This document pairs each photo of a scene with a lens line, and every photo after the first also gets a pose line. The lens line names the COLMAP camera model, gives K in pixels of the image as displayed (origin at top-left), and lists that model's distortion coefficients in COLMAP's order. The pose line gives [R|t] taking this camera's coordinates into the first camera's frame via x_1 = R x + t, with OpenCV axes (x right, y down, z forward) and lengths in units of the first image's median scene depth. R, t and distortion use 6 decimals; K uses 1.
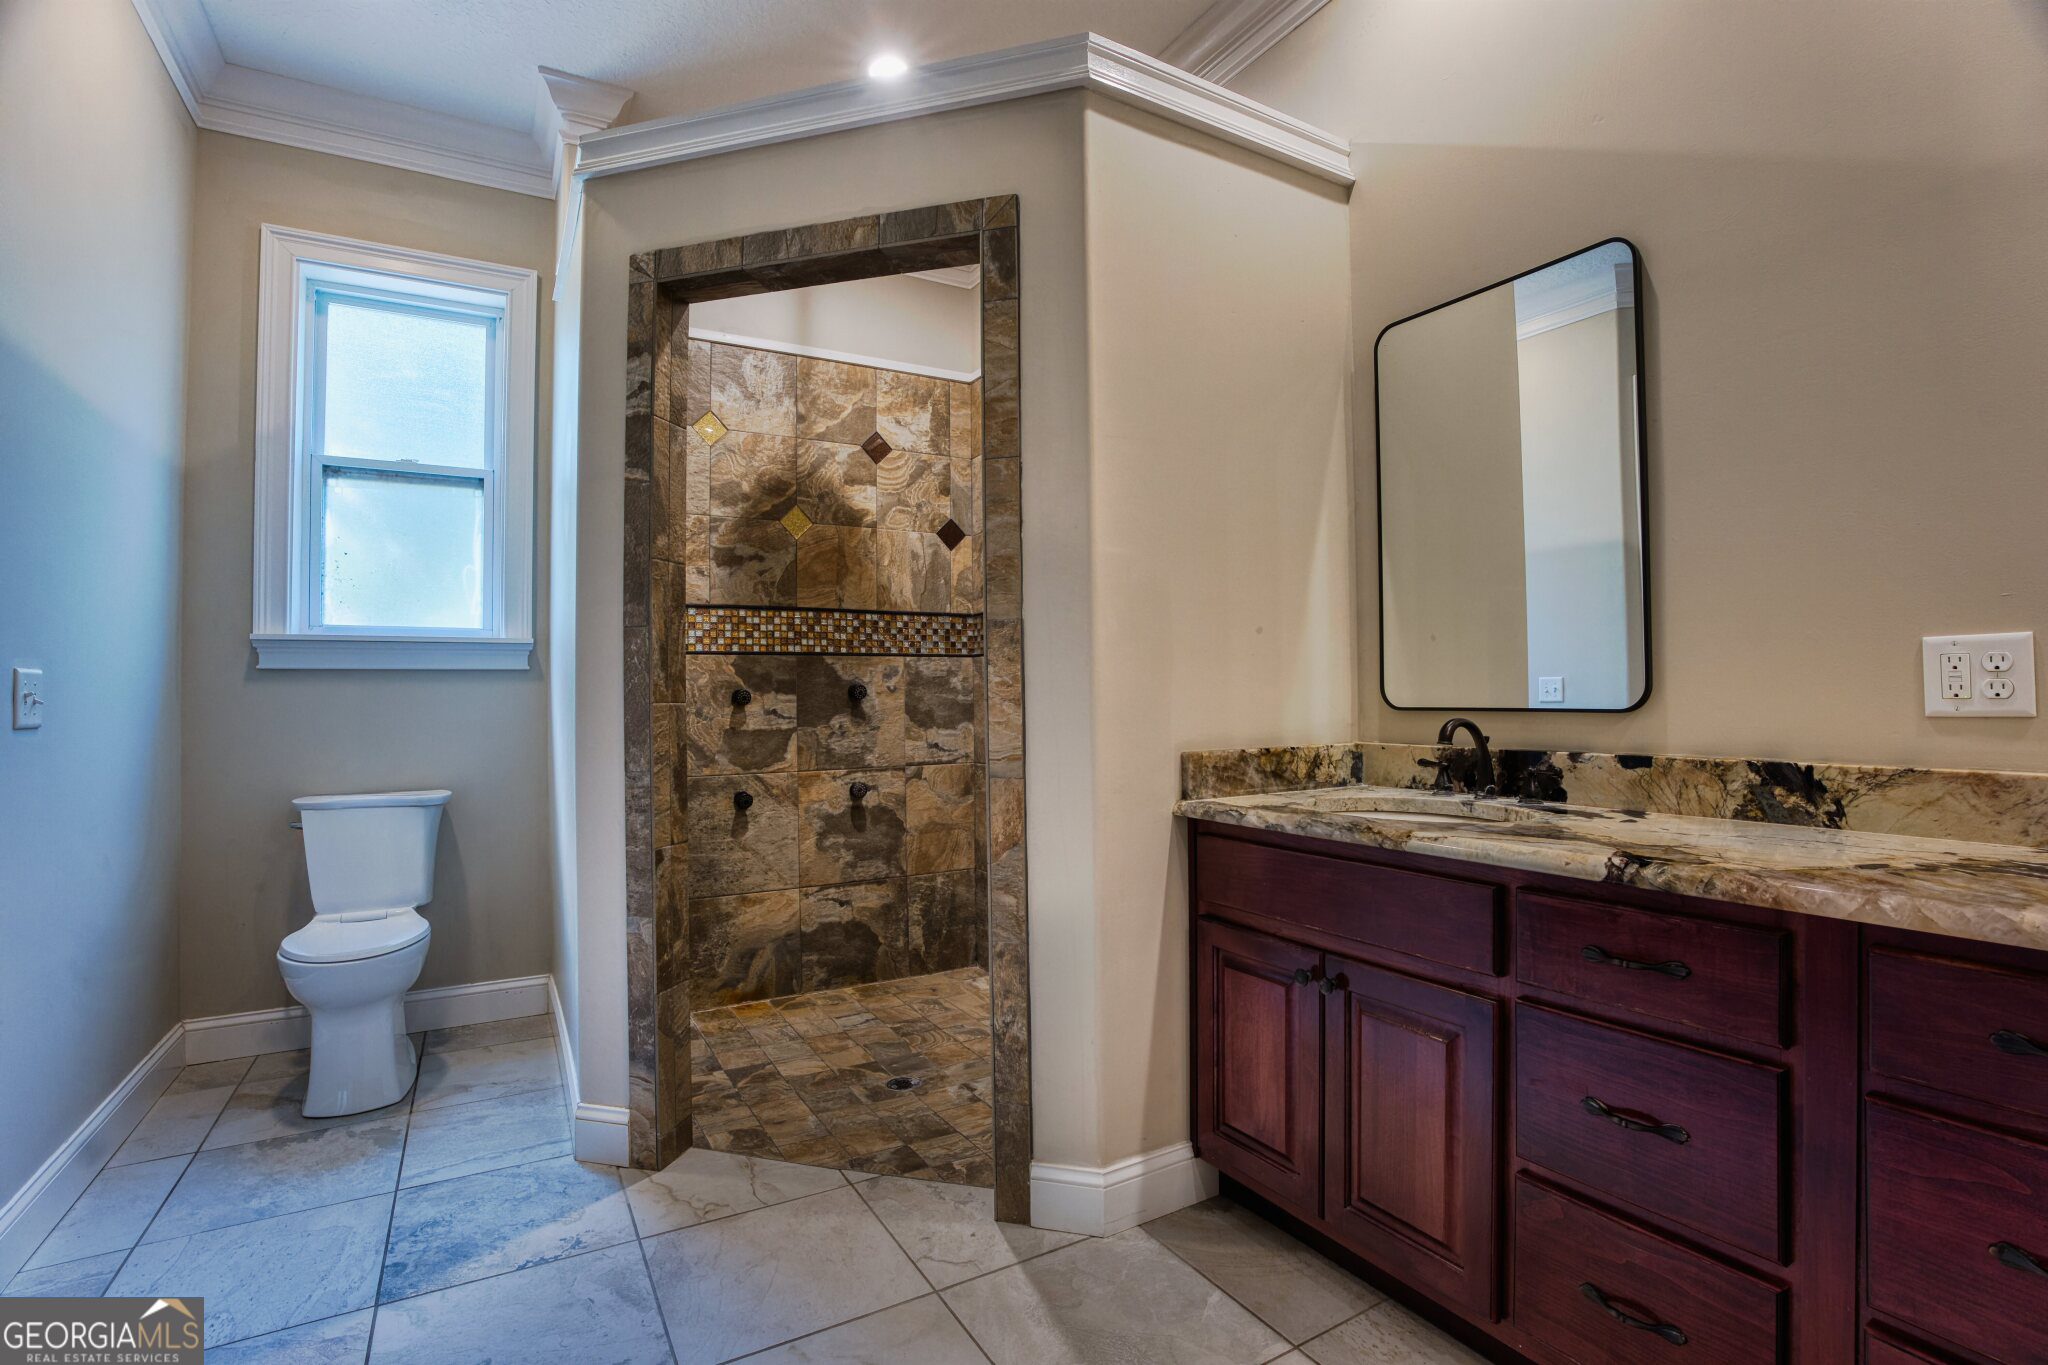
lens RADIAL K [[940.5, 0, 1027.0], [0, 940.5, 685.5], [0, 0, 1]] dist [-0.034916, -0.000151]
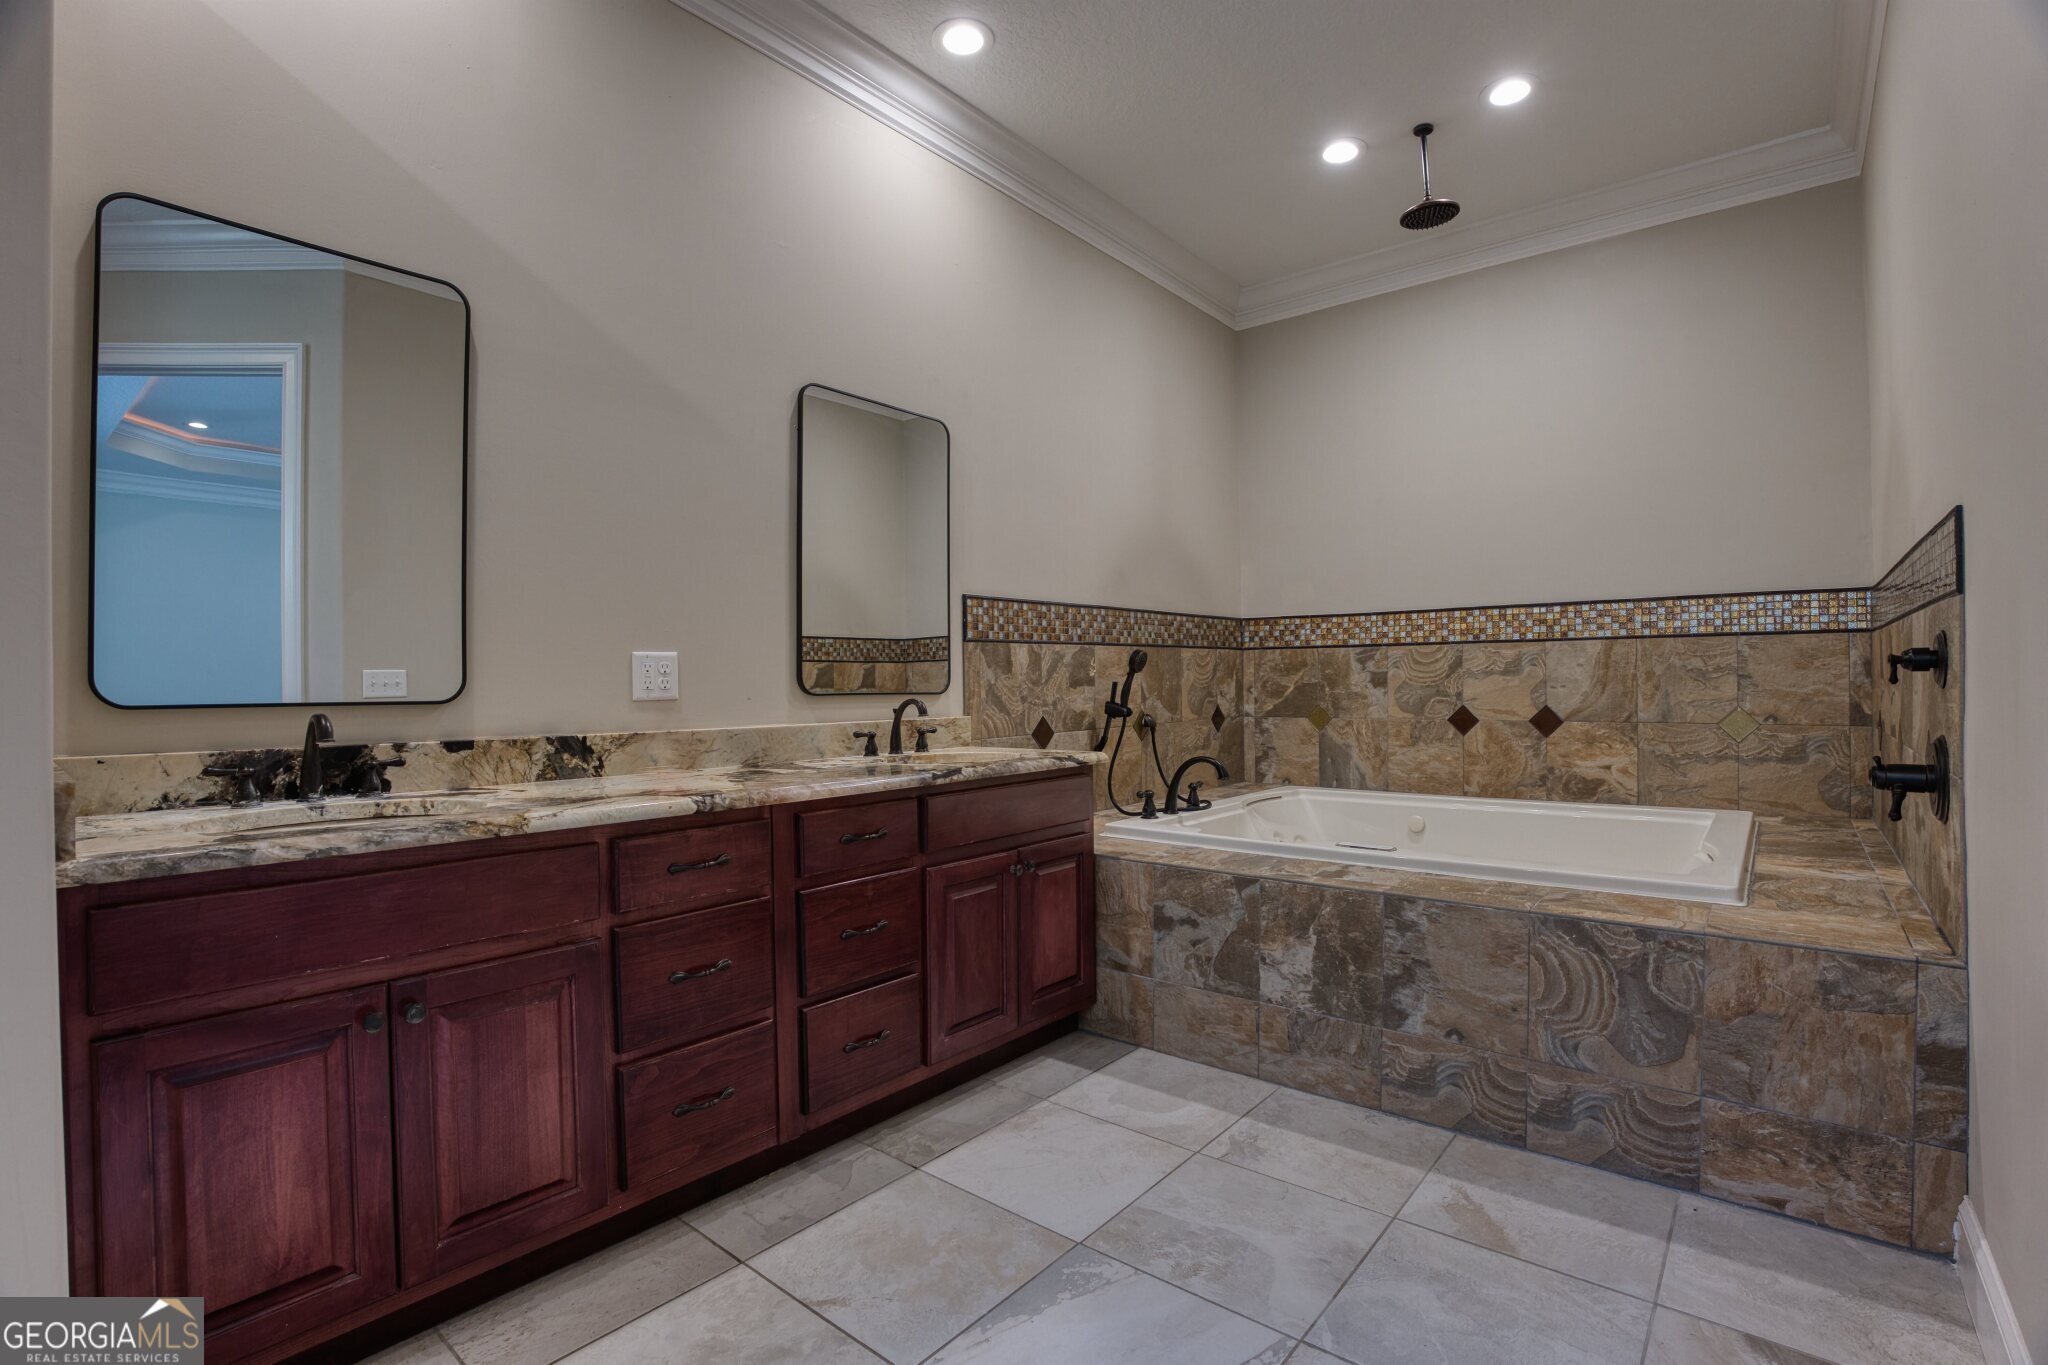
lens RADIAL K [[940.5, 0, 1026.8], [0, 940.5, 684.5], [0, 0, 1]] dist [-0.034916, -0.000151]
pose [[-0.324954, 0.011885, 0.945655, -0.723279], [0.002462, 0.999928, -0.011721, 0.023029], [-0.945727, -0.001480, -0.324960, 0.766570]]
